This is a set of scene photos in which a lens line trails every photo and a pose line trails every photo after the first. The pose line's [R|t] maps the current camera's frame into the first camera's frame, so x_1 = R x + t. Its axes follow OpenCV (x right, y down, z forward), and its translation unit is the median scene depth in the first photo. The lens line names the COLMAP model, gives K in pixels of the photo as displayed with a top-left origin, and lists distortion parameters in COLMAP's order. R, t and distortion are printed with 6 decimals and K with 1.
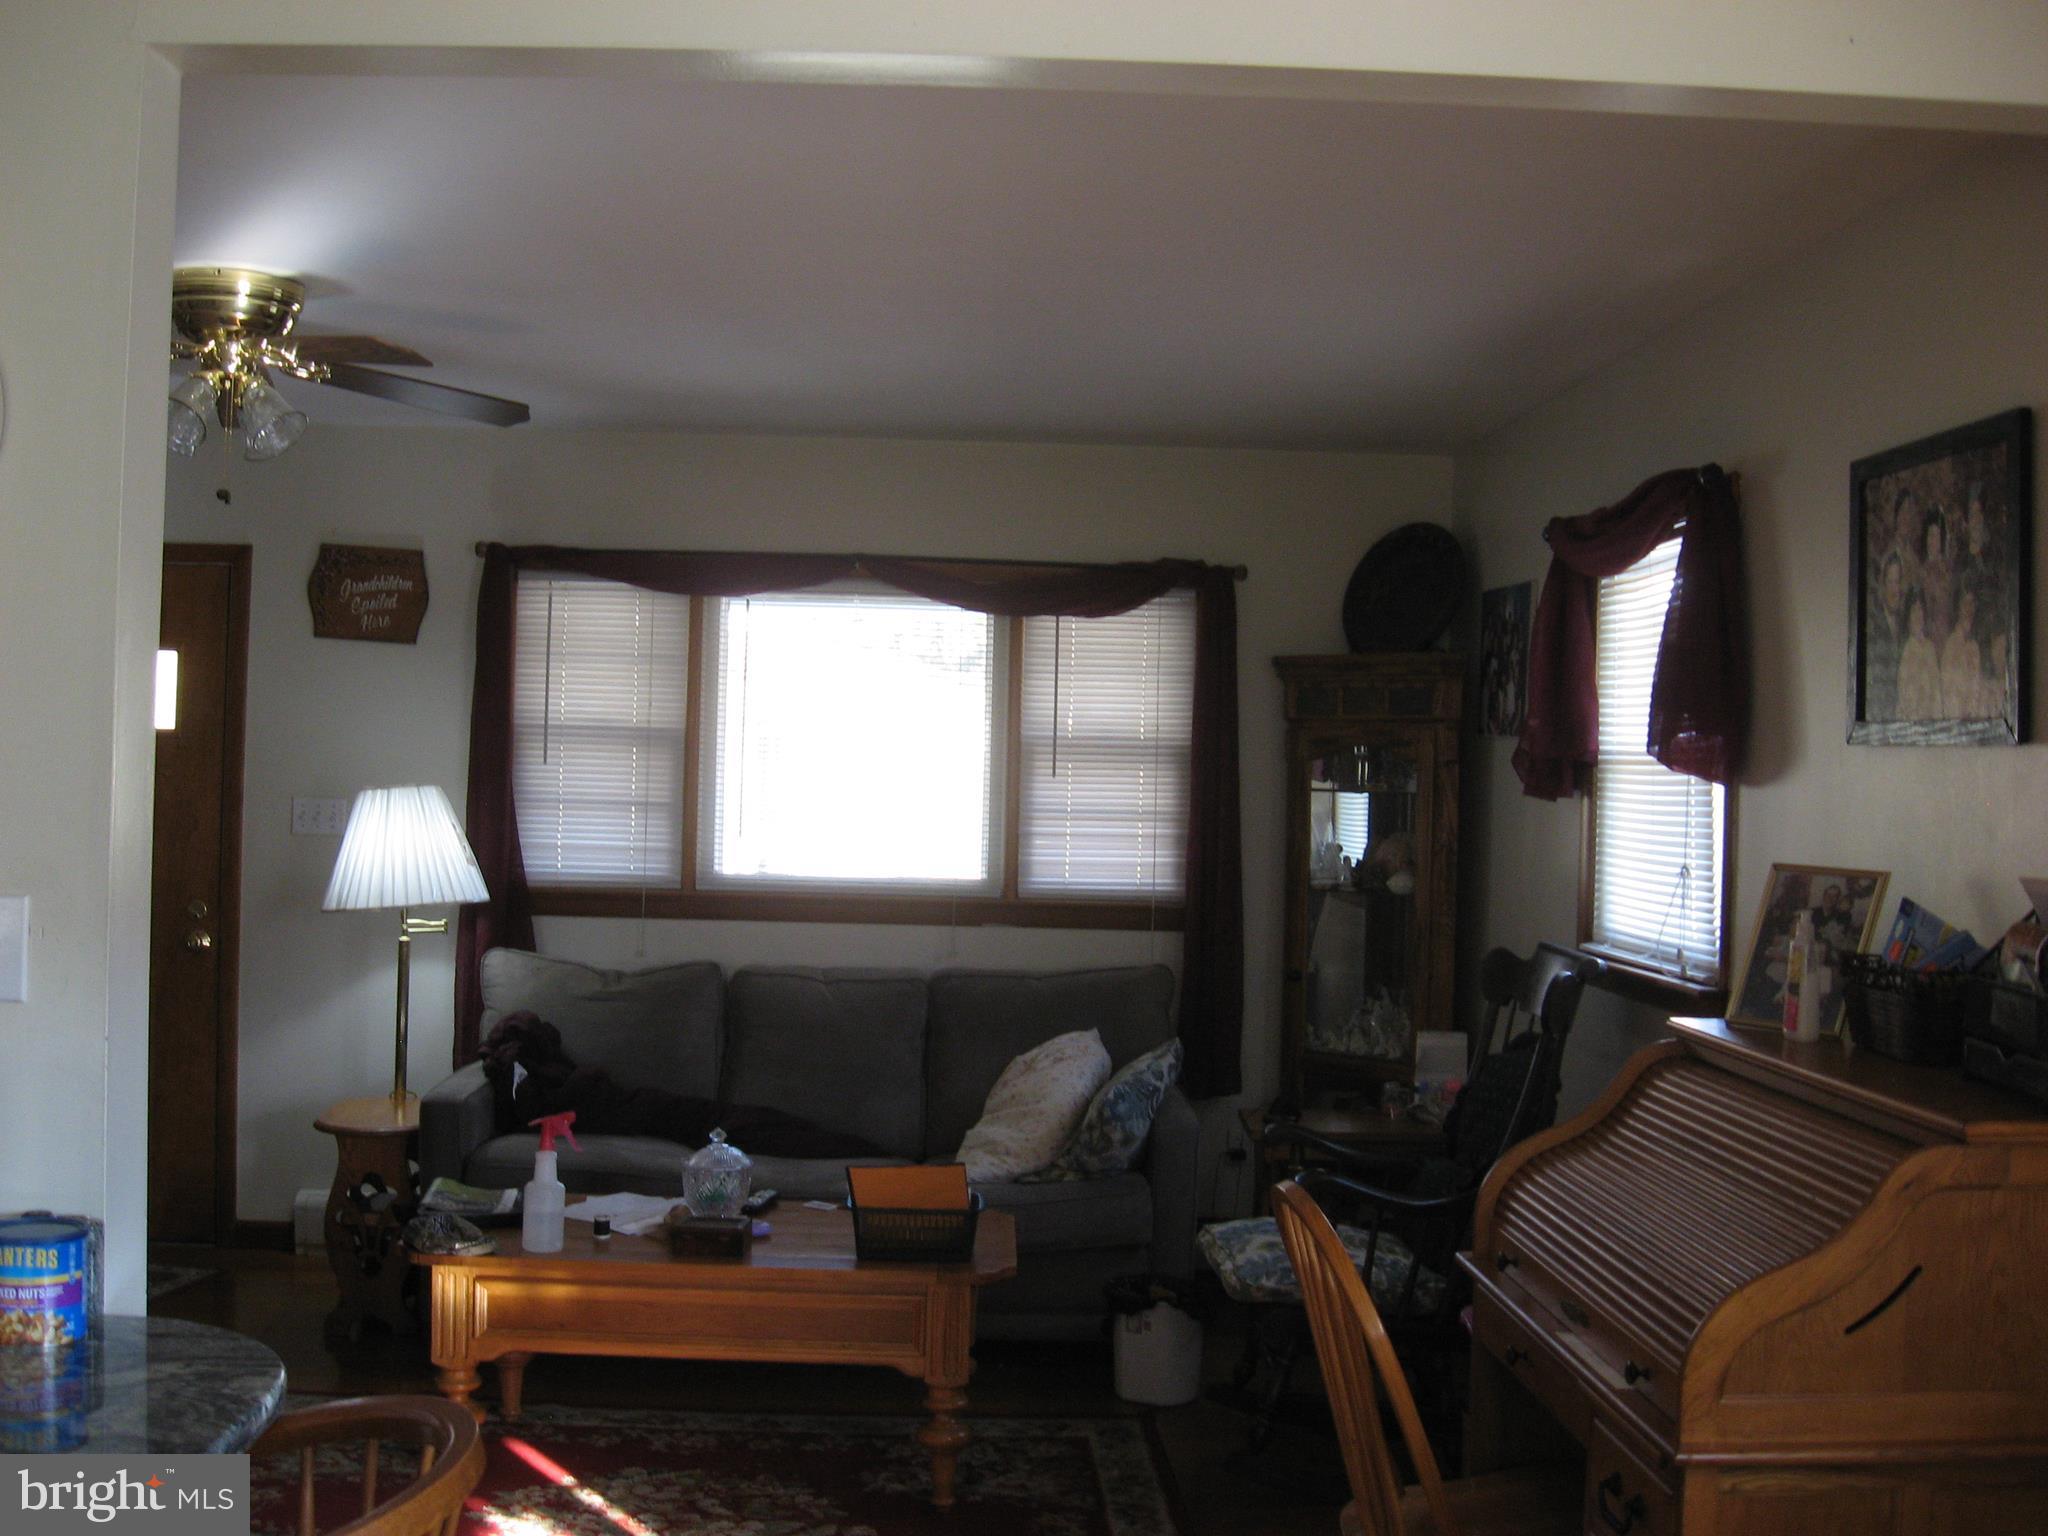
lens RADIAL K [[2135.0, 0, 1007.3], [0, 2135.0, 754.6], [0, 0, 1]] dist [-0.136699, 0.070848]
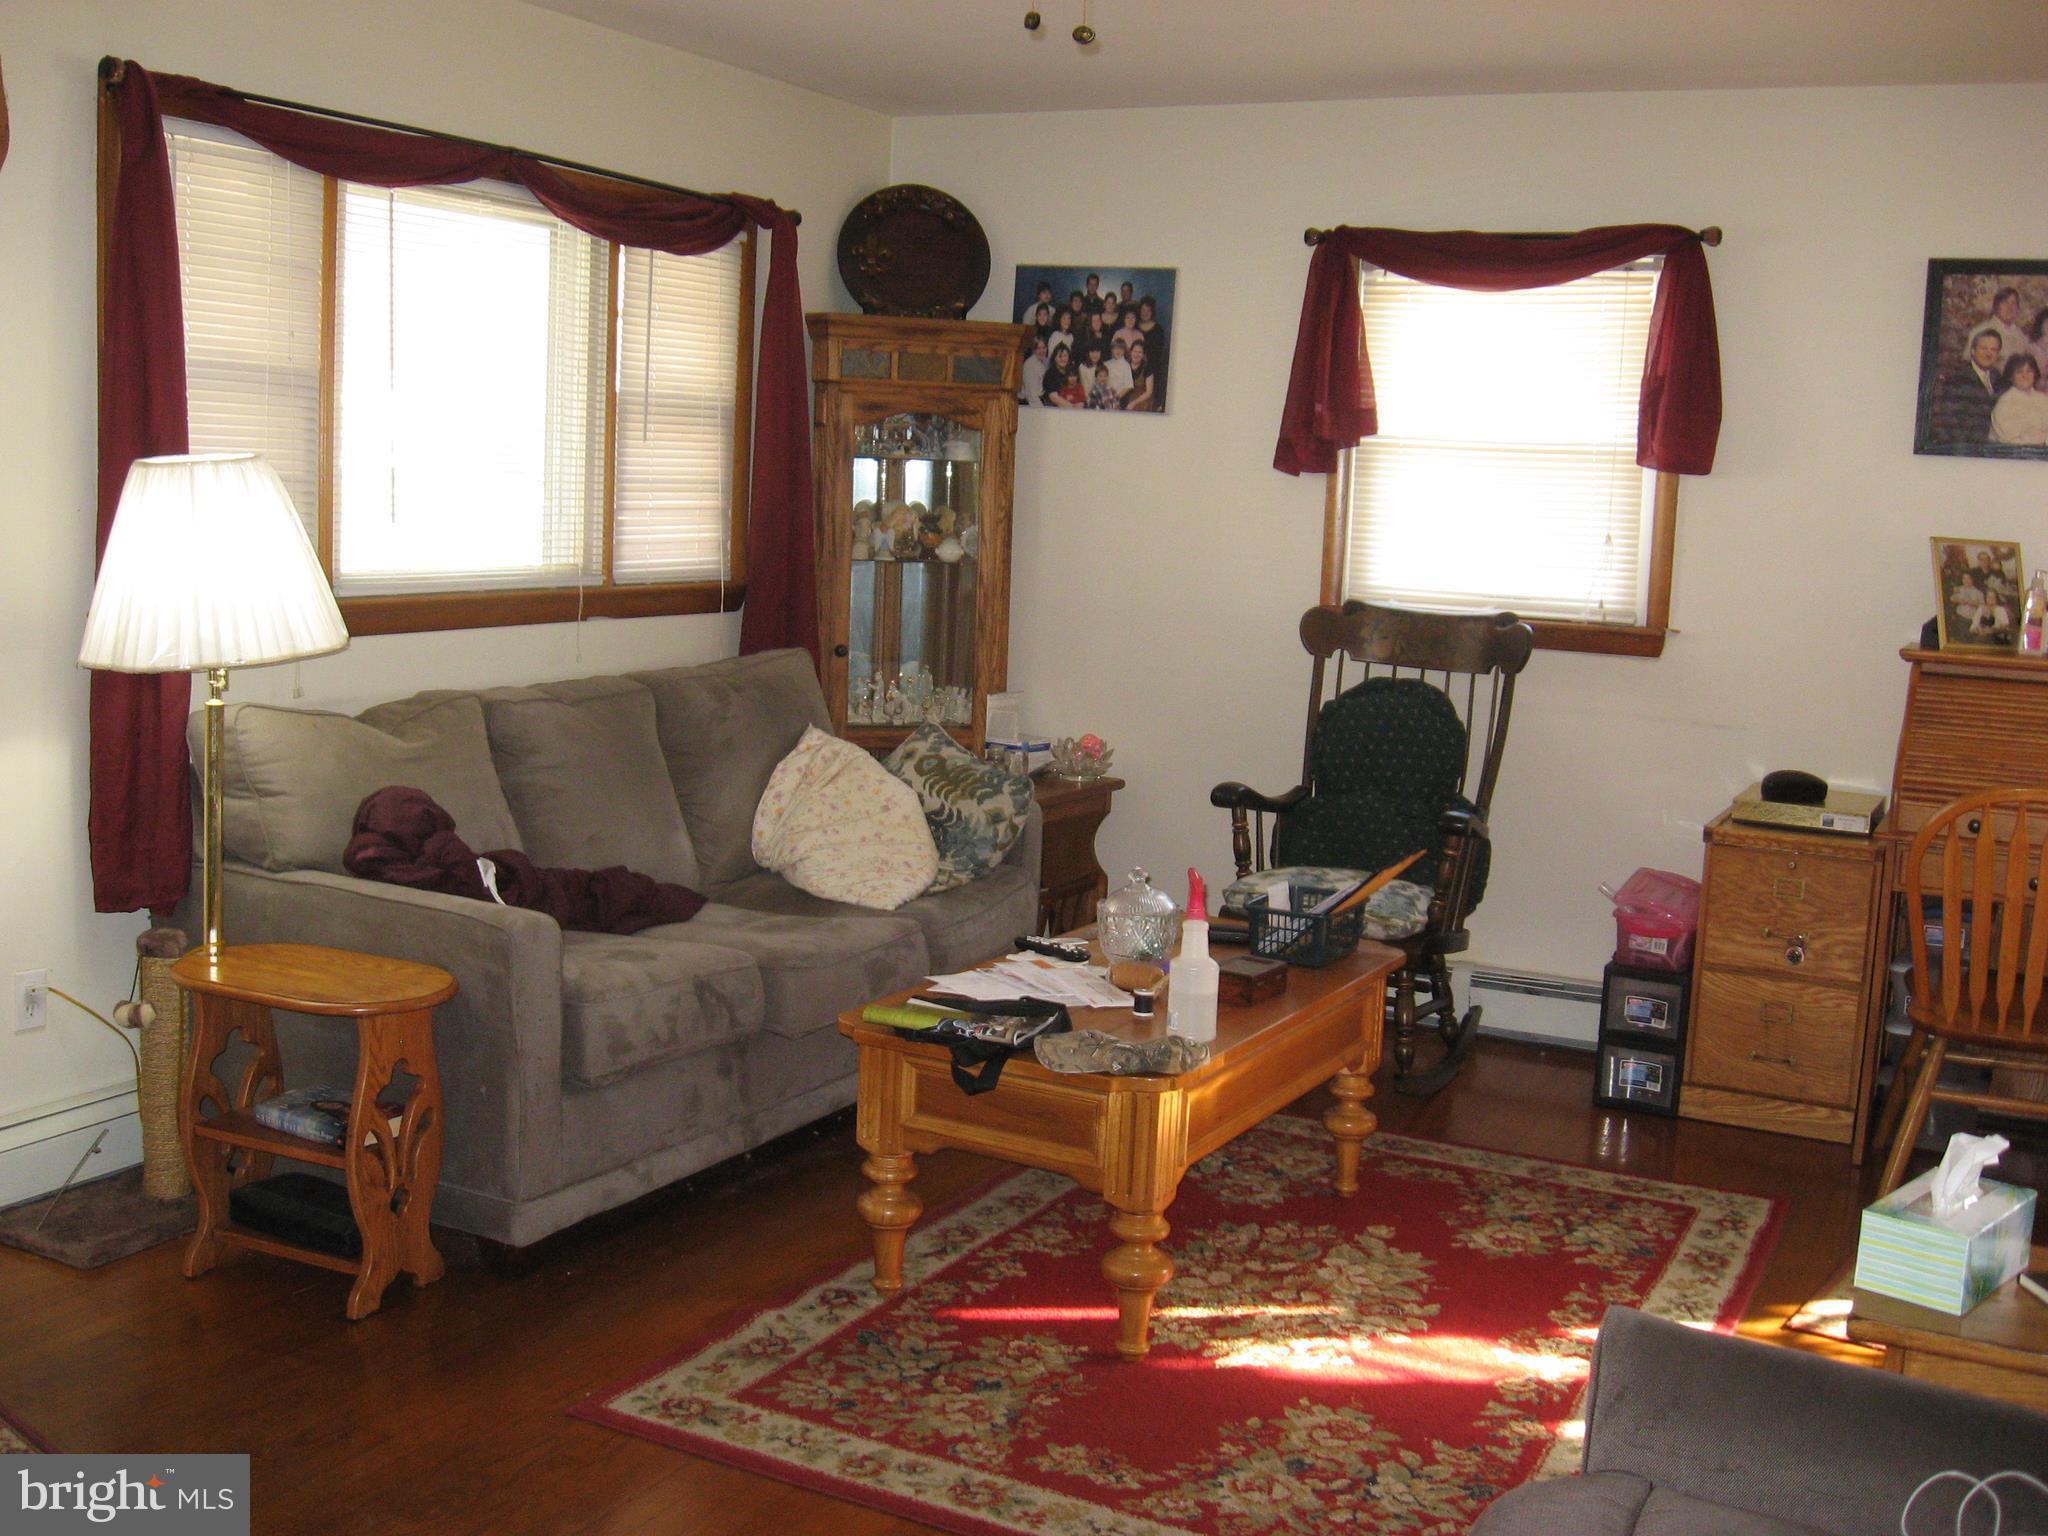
lens RADIAL K [[2135.0, 0, 1007.3], [0, 2135.0, 754.6], [0, 0, 1]] dist [-0.136699, 0.070848]
pose [[0.492651, -0.118643, 0.862101, -0.829089], [-0.031859, 0.987540, 0.154112, -0.000988], [-0.869644, -0.103389, 0.482733, 0.579145]]
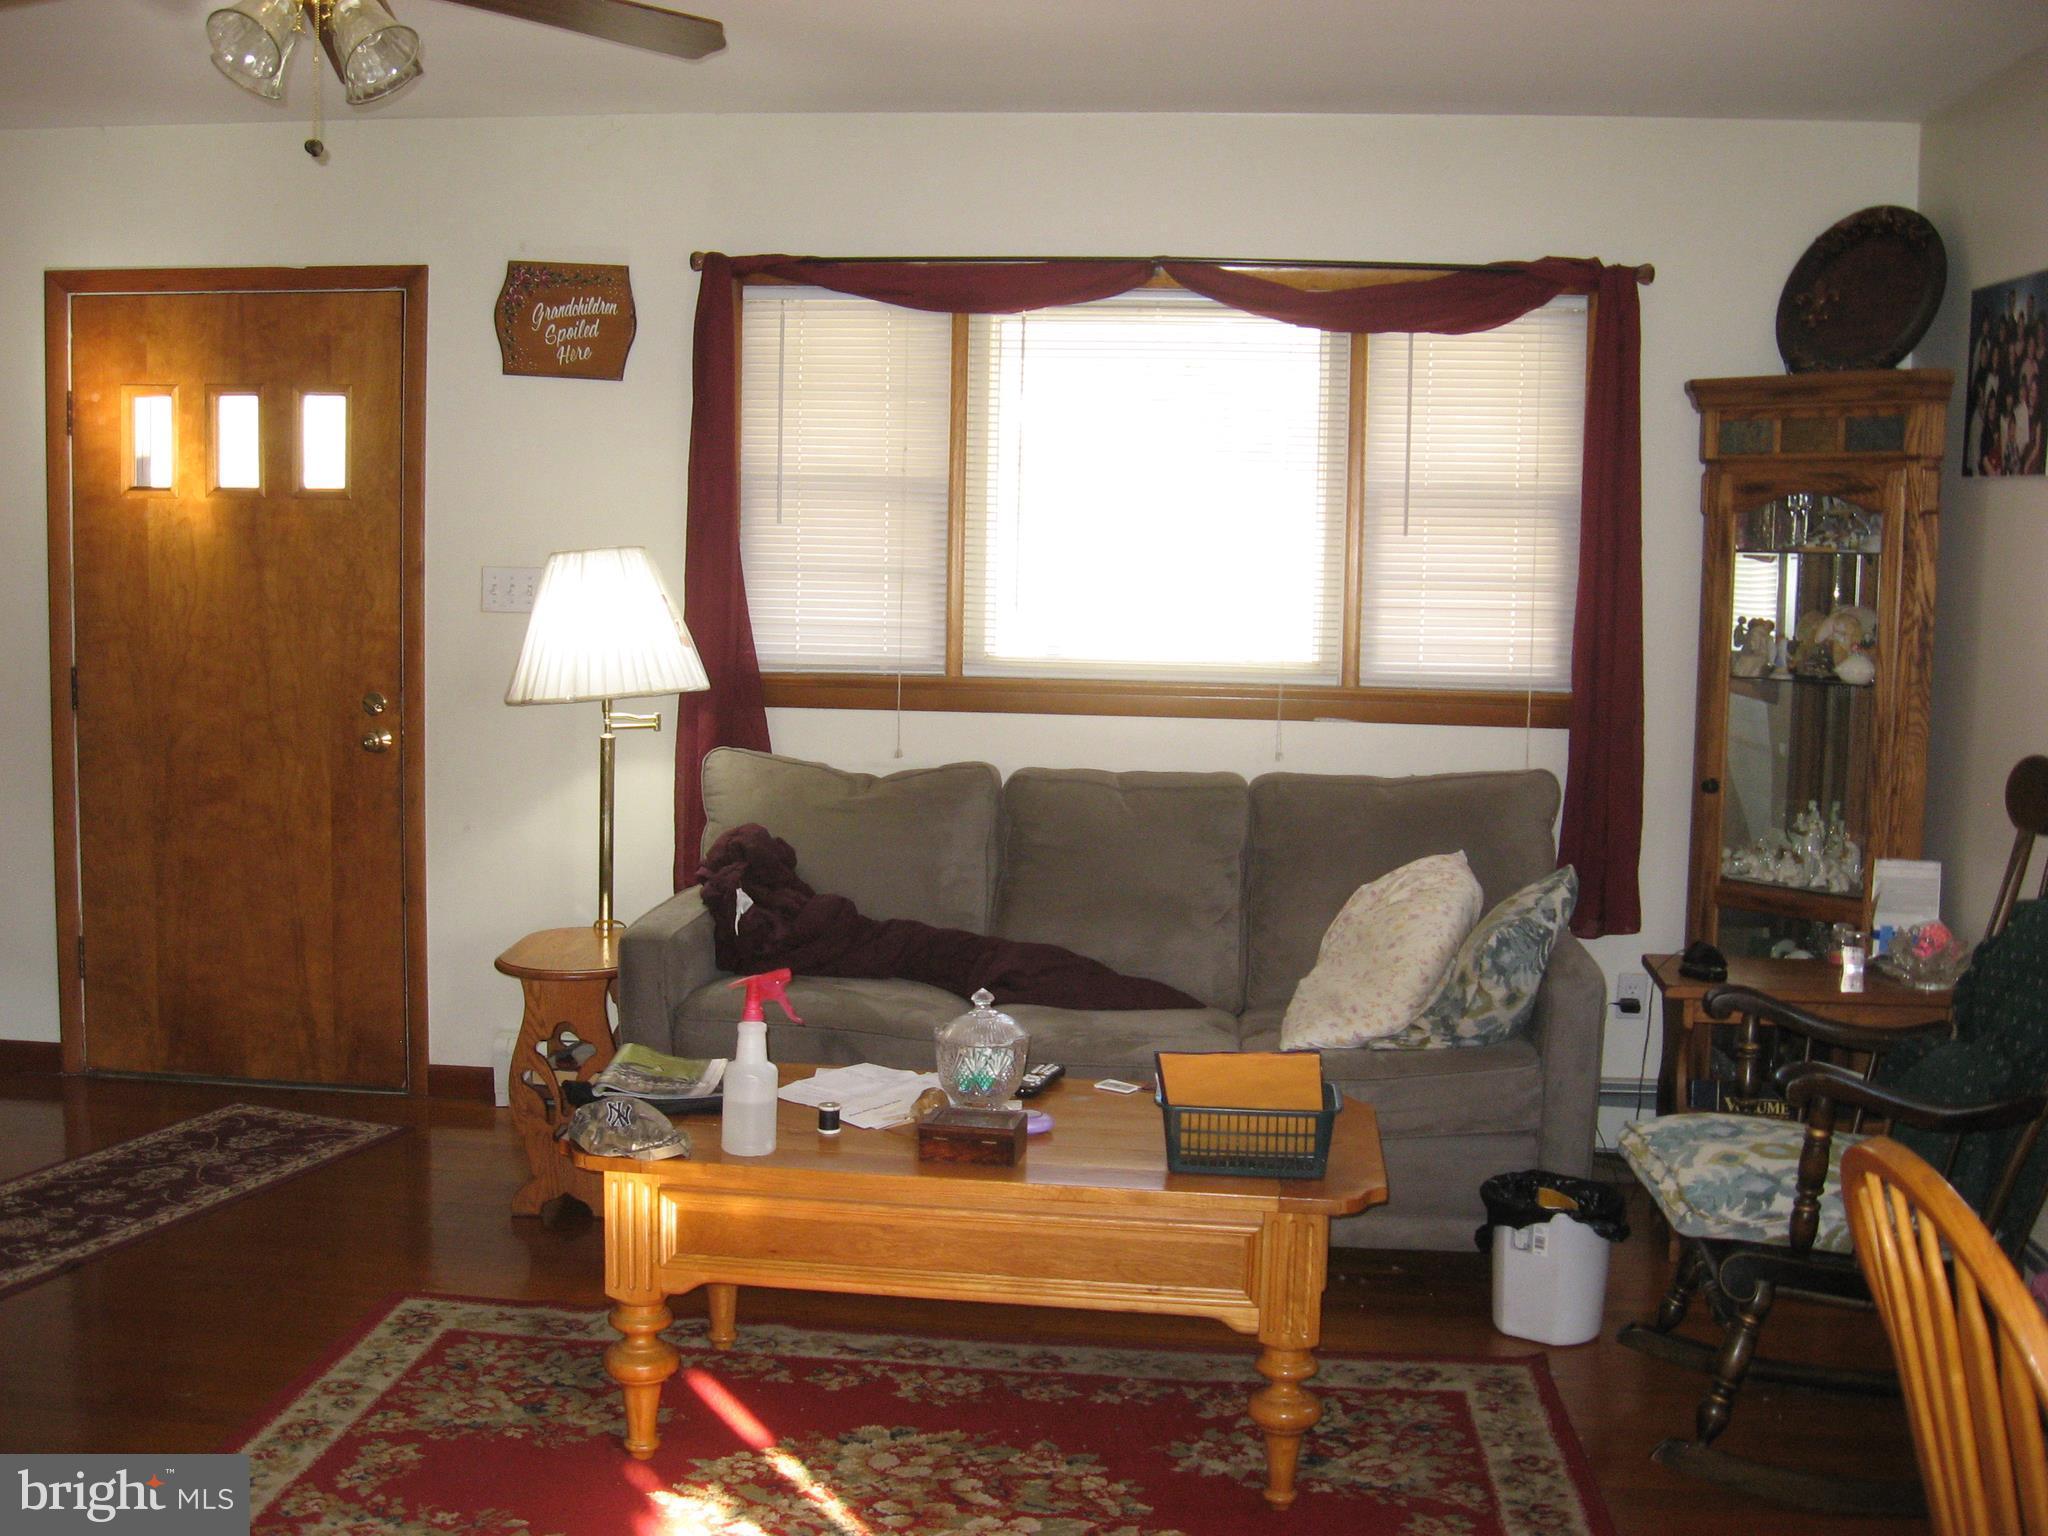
lens RADIAL K [[2135.0, 0, 1007.3], [0, 2135.0, 754.6], [0, 0, 1]] dist [-0.136699, 0.070848]
pose [[0.991015, 0.005634, -0.133631, -0.024702], [0.007281, 0.995358, 0.095963, 0.019054], [0.133552, -0.096074, 0.986374, 0.240448]]
